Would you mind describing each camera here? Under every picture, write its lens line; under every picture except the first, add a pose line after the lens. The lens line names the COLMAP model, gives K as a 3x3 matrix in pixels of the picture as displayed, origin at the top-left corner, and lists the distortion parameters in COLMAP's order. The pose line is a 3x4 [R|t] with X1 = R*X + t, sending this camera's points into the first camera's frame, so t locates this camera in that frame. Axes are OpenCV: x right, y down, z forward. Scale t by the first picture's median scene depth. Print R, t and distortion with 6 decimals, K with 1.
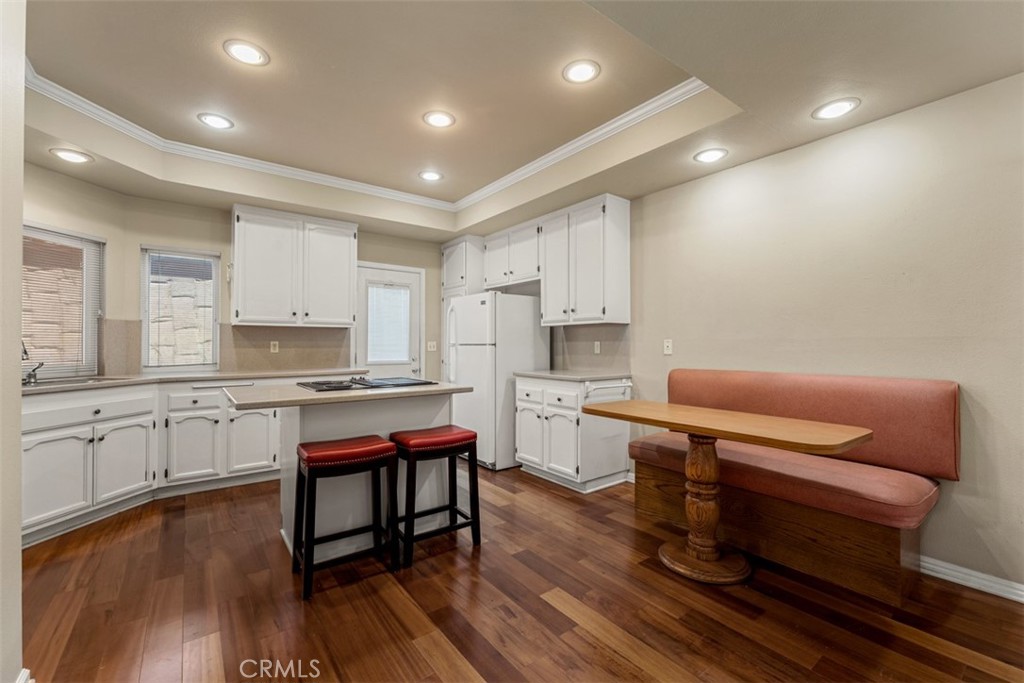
lens RADIAL K [[427.8, 0, 512.0], [0, 427.8, 341.5], [0, 0, 1]] dist [-0.000120, 0.000080]
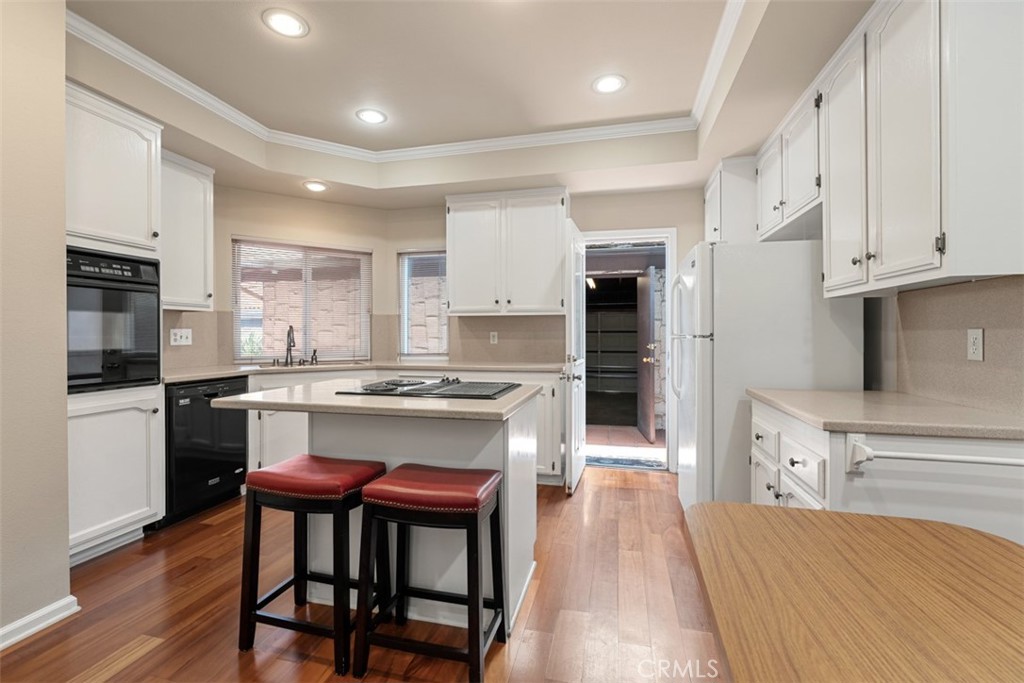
lens RADIAL K [[441.4, 0, 511.7], [0, 441.4, 336.3], [0, 0, 1]] dist [-0.000661, 0.000030]
pose [[0.633907, 0.004145, -0.773398, 0.243026], [0.004683, 0.999947, 0.009198, 0.000473], [0.773395, -0.009453, 0.633854, 0.430291]]
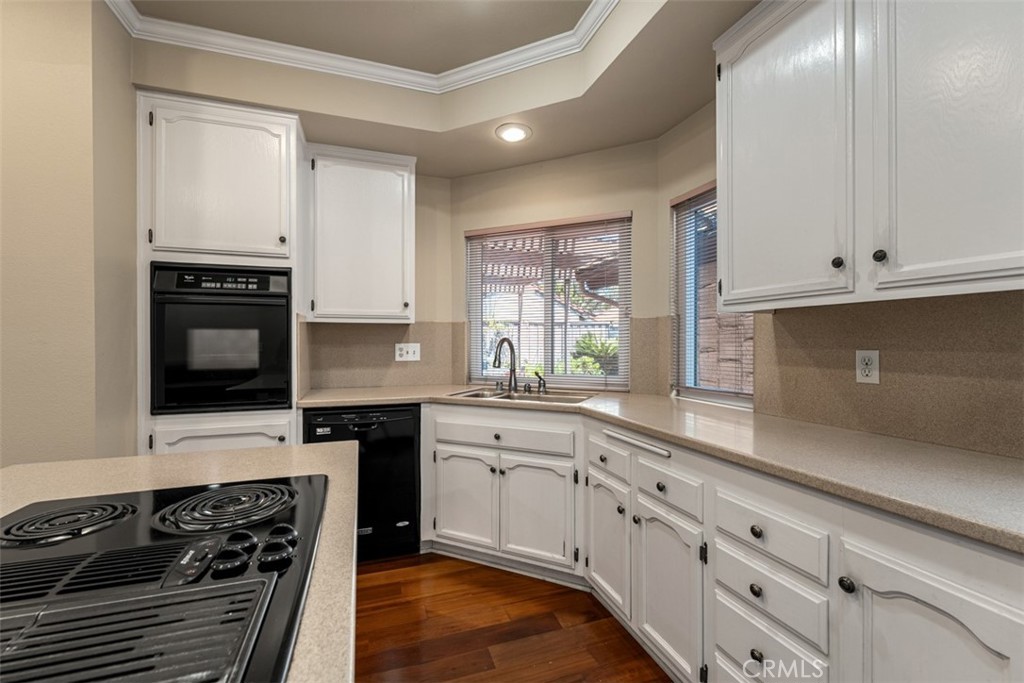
lens RADIAL K [[427.8, 0, 512.0], [0, 427.8, 341.5], [0, 0, 1]] dist [-0.000120, 0.000080]
pose [[-0.313414, 0.002063, -0.949614, -0.146228], [0.007754, 0.999970, -0.000387, -0.010300], [0.949585, -0.007485, -0.313421, 0.882583]]
